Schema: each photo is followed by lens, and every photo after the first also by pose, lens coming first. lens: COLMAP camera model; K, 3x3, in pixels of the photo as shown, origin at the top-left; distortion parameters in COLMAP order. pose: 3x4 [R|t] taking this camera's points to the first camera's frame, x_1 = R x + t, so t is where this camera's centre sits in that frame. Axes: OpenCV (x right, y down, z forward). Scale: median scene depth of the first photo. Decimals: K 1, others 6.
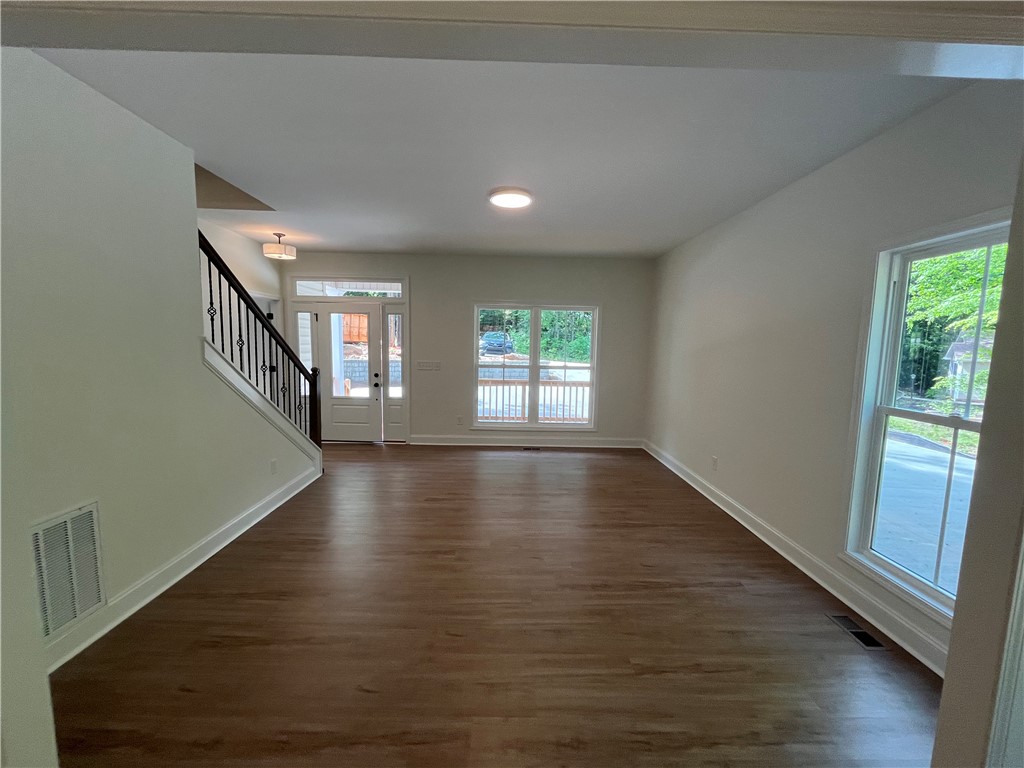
lens RADIAL K [[412.1, 0, 510.2], [0, 412.1, 385.1], [0, 0, 1]] dist [0.001050, -0.000046]
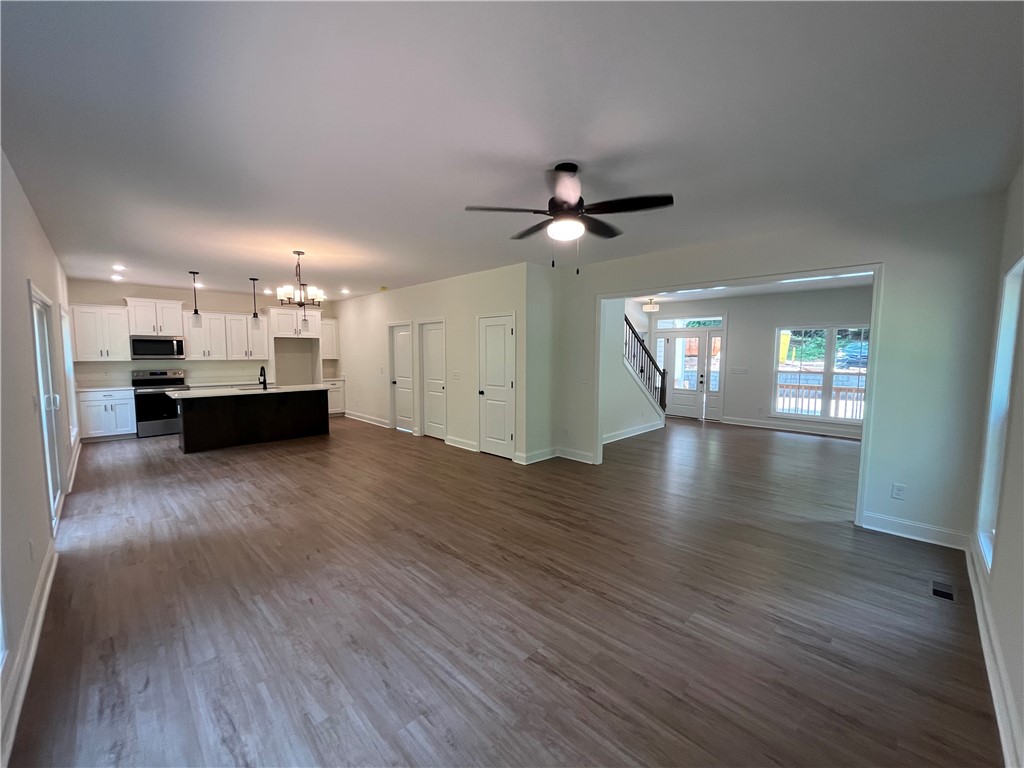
lens RADIAL K [[412.1, 0, 511.2], [0, 412.1, 385.3], [0, 0, 1]] dist [0.001050, -0.000046]
pose [[0.692082, 0.042422, -0.720571, 0.328628], [-0.066005, 0.997808, -0.004652, 0.071430], [0.718794, 0.050781, 0.693366, -0.658576]]
